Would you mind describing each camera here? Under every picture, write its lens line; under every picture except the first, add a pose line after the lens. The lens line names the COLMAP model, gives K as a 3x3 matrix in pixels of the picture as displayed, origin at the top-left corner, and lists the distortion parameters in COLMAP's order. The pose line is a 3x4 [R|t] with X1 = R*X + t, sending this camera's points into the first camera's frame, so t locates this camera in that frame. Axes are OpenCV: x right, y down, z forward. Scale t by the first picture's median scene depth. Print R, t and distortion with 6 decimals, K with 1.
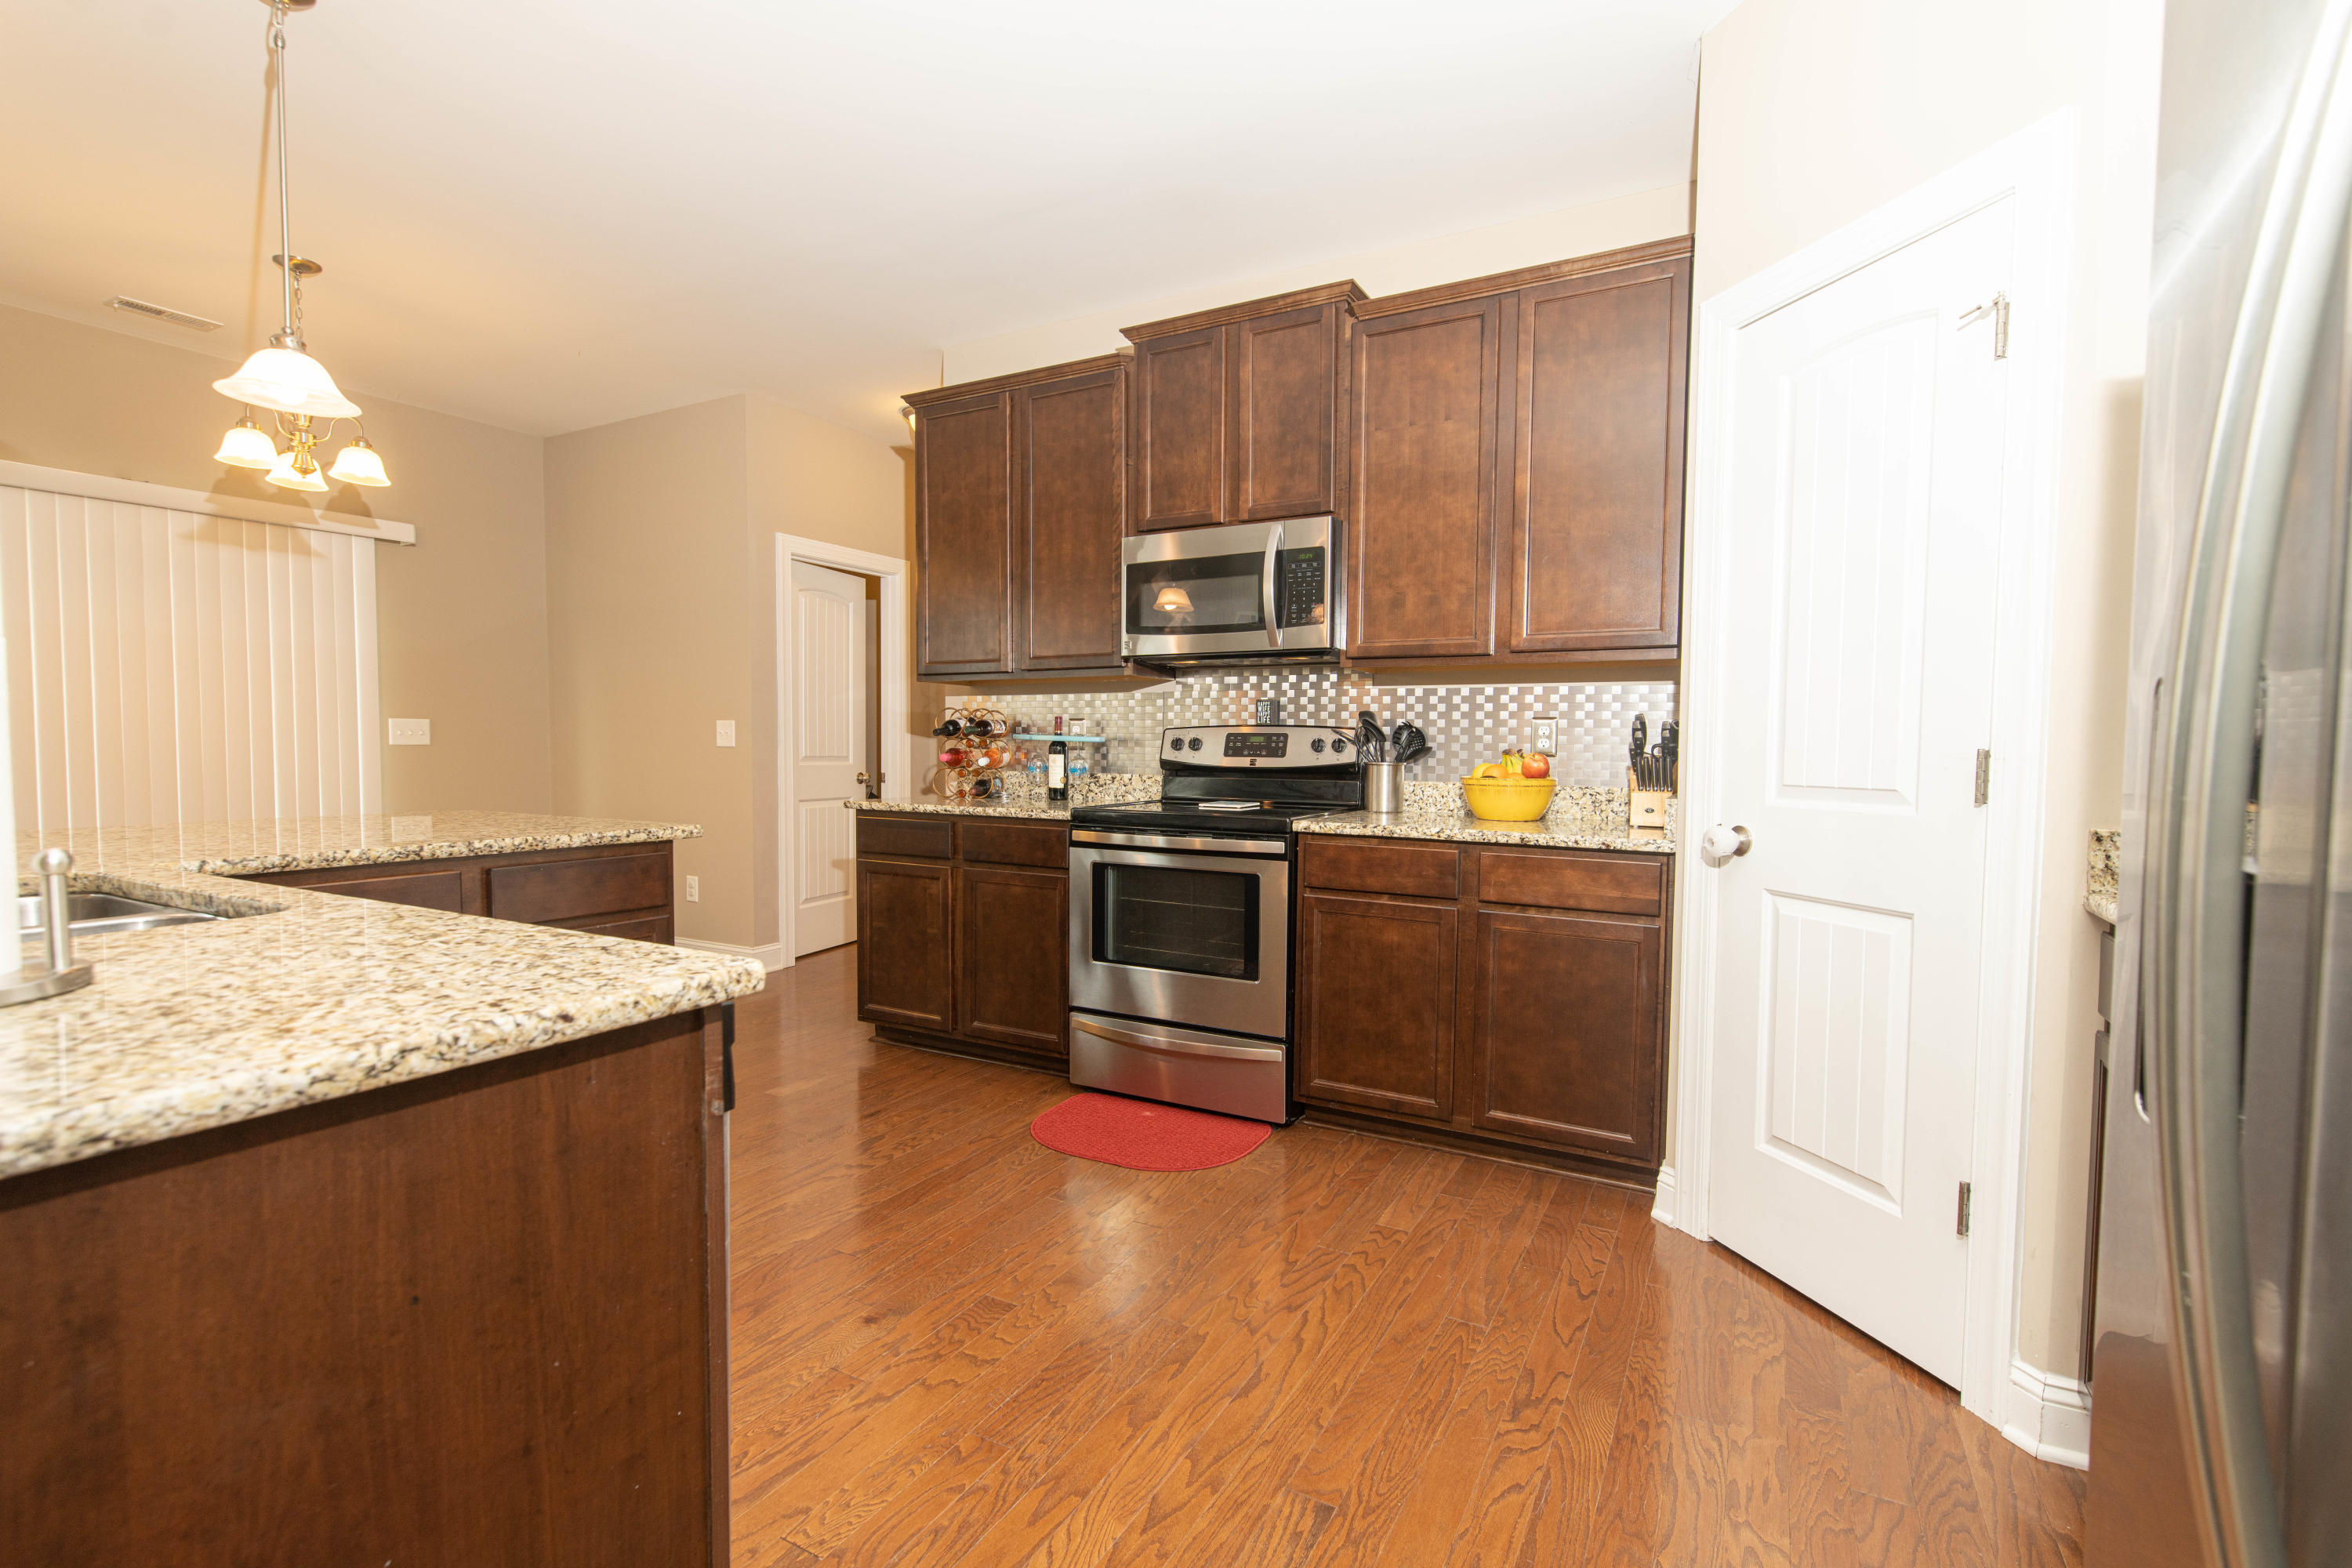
lens RADIAL K [[1022.3, 0, 1187.7], [0, 1022.3, 783.3], [0, 0, 1]] dist [-0.000549, 0.001022]
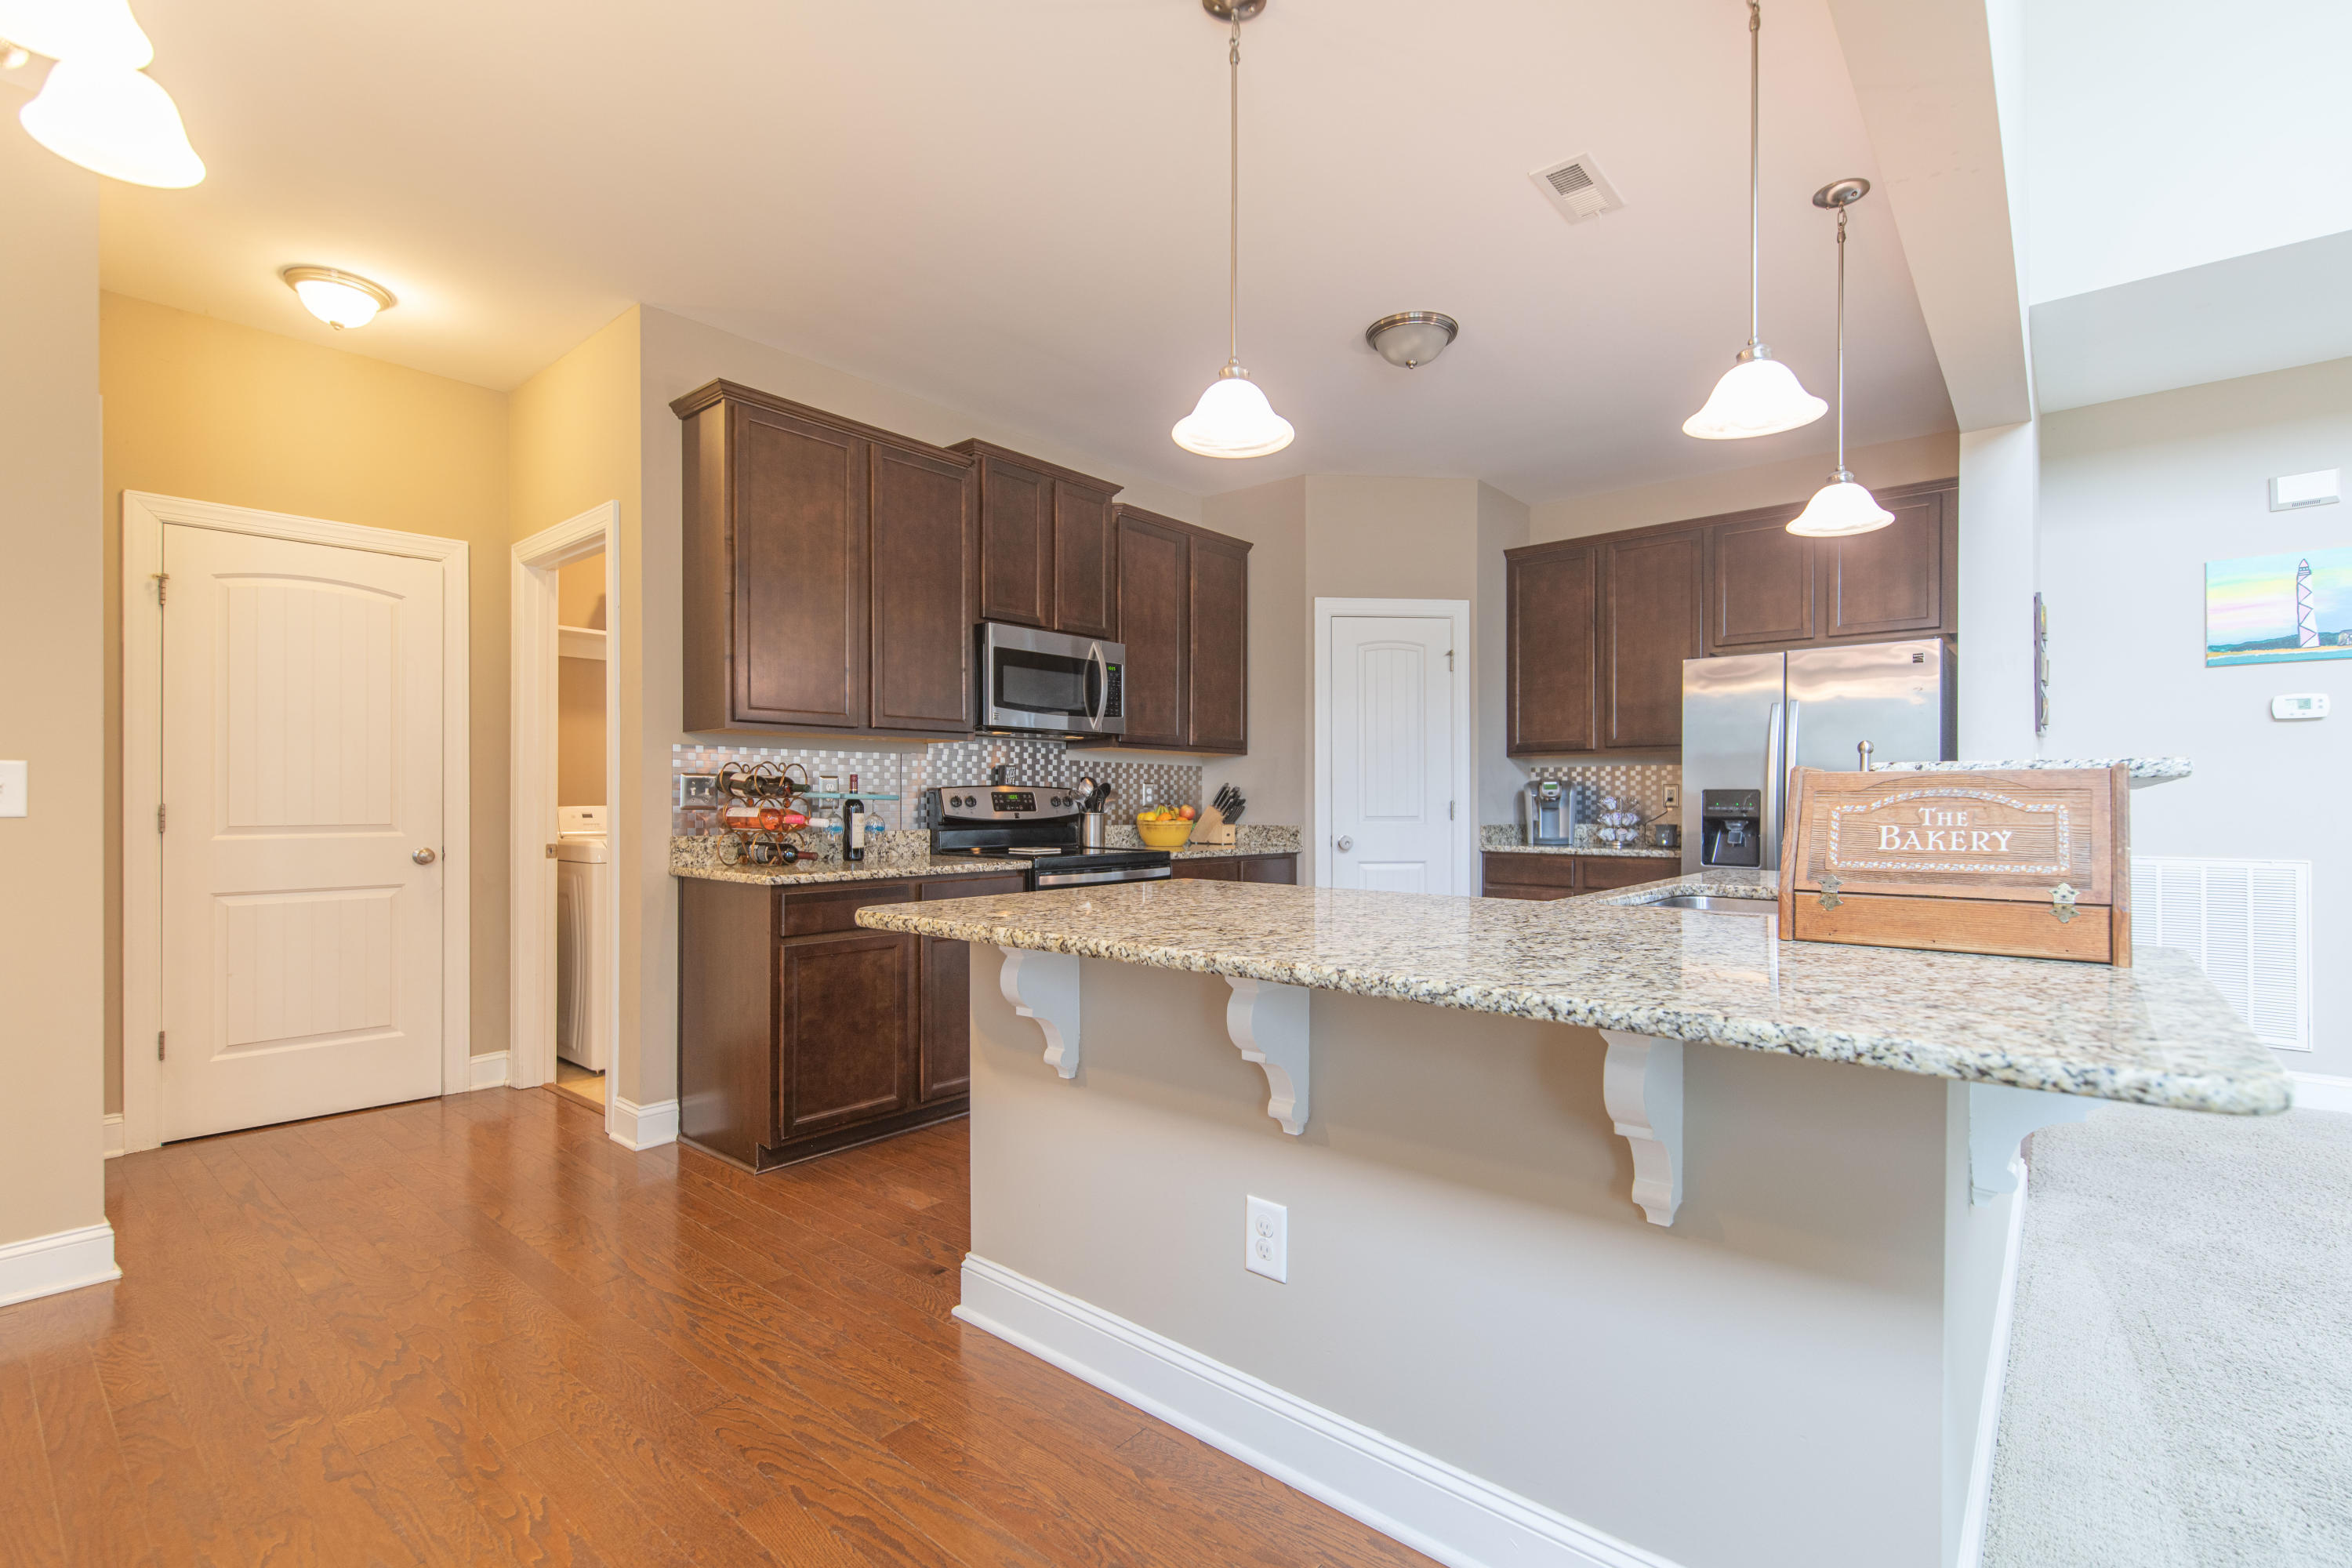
lens RADIAL K [[1022.3, 0, 1185.7], [0, 1022.3, 796.3], [0, 0, 1]] dist [-0.000549, 0.001022]
pose [[0.217299, -0.005879, 0.976087, -1.062613], [0.037971, 0.999276, -0.002434, -0.032007], [-0.975366, 0.037592, 0.217365, 0.508239]]
